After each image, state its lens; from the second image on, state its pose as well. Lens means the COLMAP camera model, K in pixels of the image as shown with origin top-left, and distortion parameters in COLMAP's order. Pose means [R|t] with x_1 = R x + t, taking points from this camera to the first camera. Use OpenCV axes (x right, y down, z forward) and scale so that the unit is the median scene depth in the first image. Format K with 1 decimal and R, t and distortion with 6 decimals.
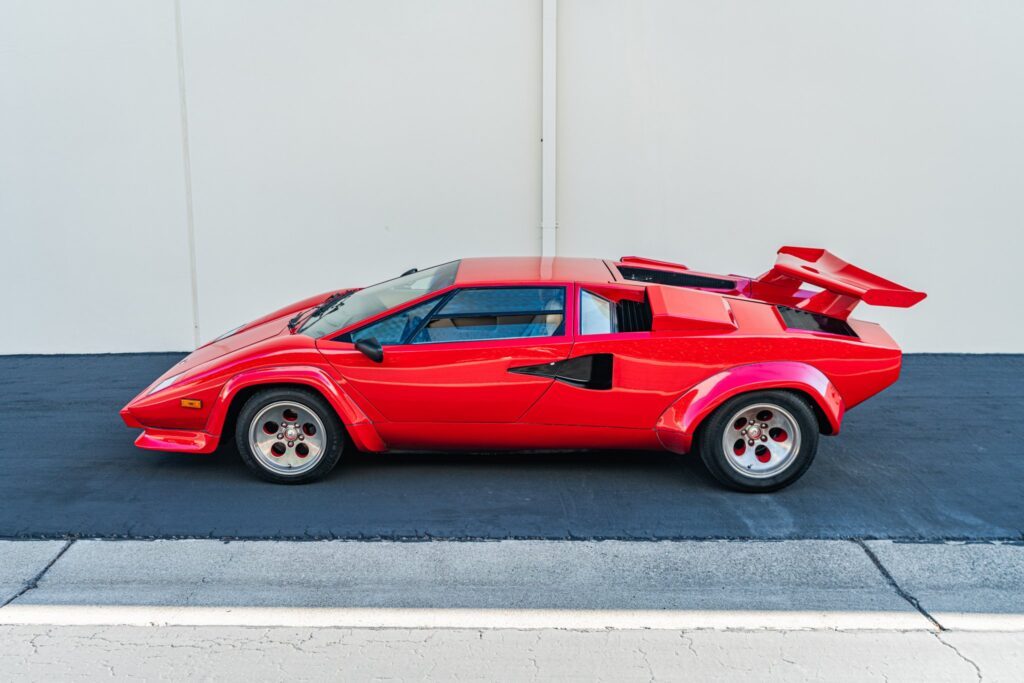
lens RADIAL K [[919.5, 0, 510.7], [0, 919.5, 356.9], [0, 0, 1]] dist [0.006453, 0.004356]
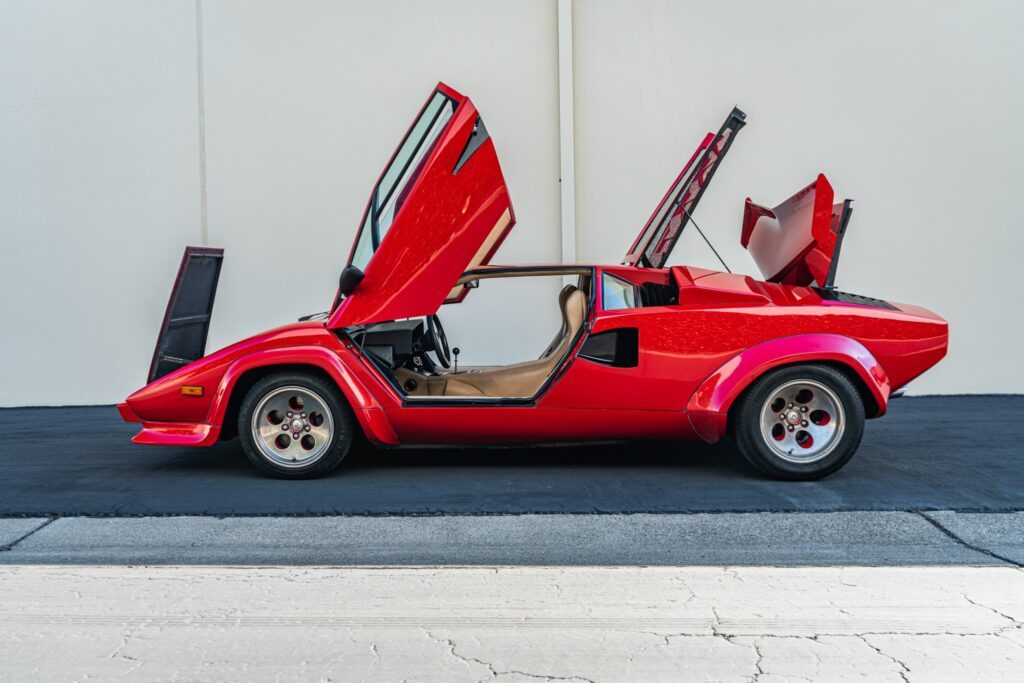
lens RADIAL K [[932.1, 0, 512.0], [0, 932.1, 341.5], [0, 0, 1]] dist [0.008708, 0.000979]
pose [[0.999678, -0.011864, -0.022422, 0.003833], [0.008652, 0.990358, -0.138258, 0.156413], [0.023846, 0.138020, 0.990142, 0.061209]]
